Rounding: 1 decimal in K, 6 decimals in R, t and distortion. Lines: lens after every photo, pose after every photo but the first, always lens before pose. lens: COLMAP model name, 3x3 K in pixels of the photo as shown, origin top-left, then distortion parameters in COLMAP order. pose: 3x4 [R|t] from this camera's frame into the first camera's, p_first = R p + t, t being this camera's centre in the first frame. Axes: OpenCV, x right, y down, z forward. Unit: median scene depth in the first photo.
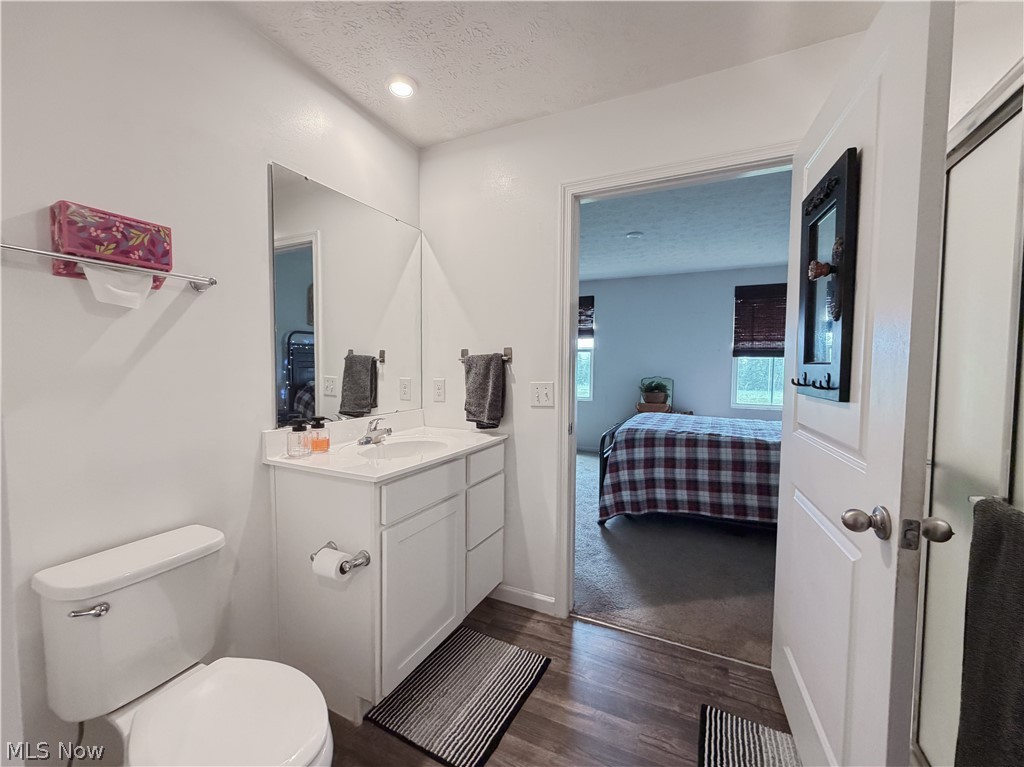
lens RADIAL K [[421.1, 0, 512.2], [0, 421.1, 387.0], [0, 0, 1]] dist [-0.000901, -0.000137]
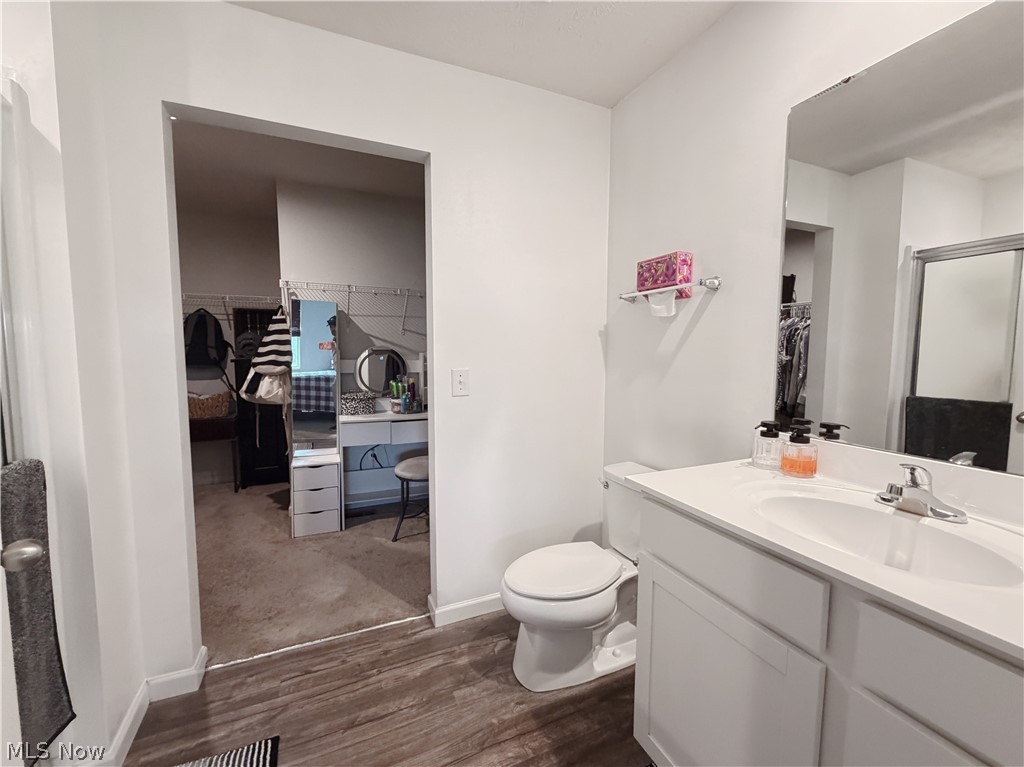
lens RADIAL K [[421.1, 0, 512.2], [0, 421.1, 387.0], [0, 0, 1]] dist [-0.000901, -0.000137]
pose [[-0.634936, 0.048399, -0.771047, 0.573188], [-0.048818, 0.993528, 0.102564, -0.064881], [0.771021, 0.102762, -0.628464, 1.503404]]
